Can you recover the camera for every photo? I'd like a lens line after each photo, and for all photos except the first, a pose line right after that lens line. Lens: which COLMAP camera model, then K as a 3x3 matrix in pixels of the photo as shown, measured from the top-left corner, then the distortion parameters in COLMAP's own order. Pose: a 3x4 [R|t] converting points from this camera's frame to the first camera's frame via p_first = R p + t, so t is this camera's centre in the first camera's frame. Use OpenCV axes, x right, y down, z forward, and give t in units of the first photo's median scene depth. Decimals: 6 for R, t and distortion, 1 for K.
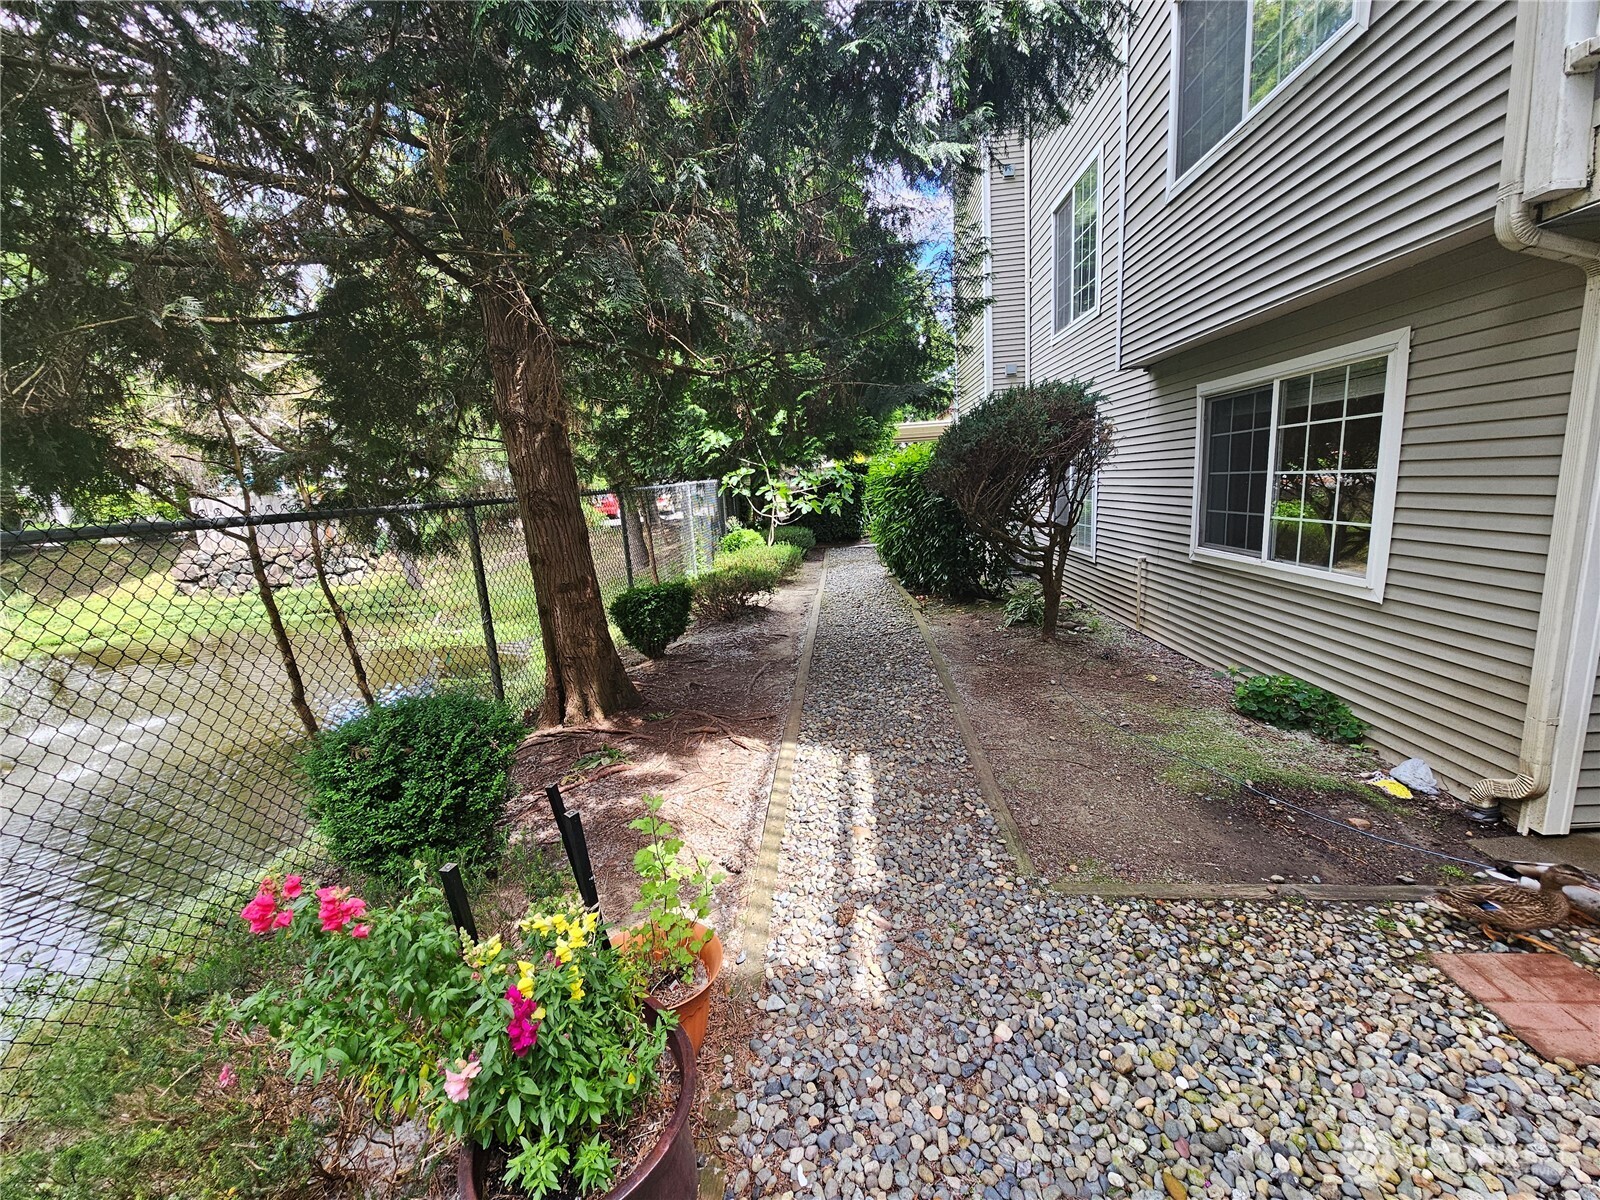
lens RADIAL K [[656.0, 0, 801.7], [0, 656.0, 603.5], [0, 0, 1]] dist [-0.000014, -0.000071]
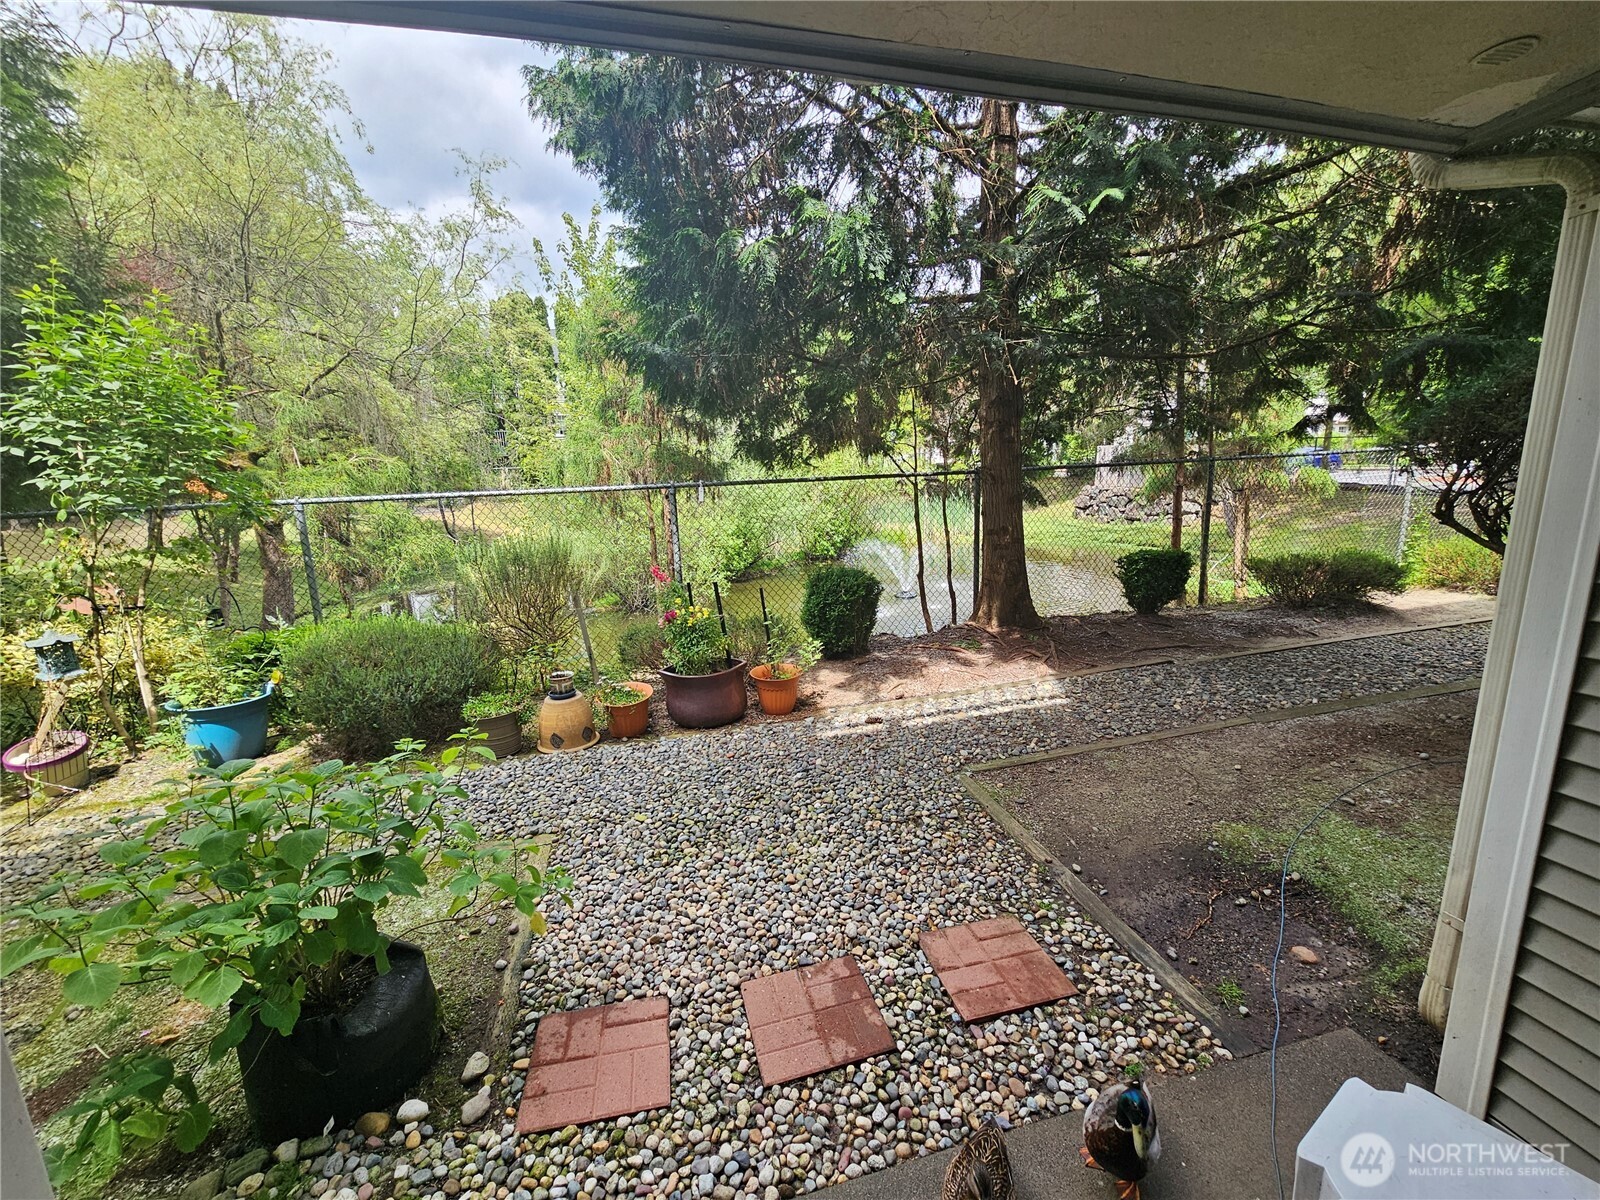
lens RADIAL K [[656.0, 0, 801.7], [0, 656.0, 603.5], [0, 0, 1]] dist [-0.000014, -0.000071]
pose [[0.311578, 0.235022, -0.920698, 1.069121], [-0.156024, 0.968433, 0.194406, -0.104243], [0.937324, 0.083078, 0.338411, 0.123884]]
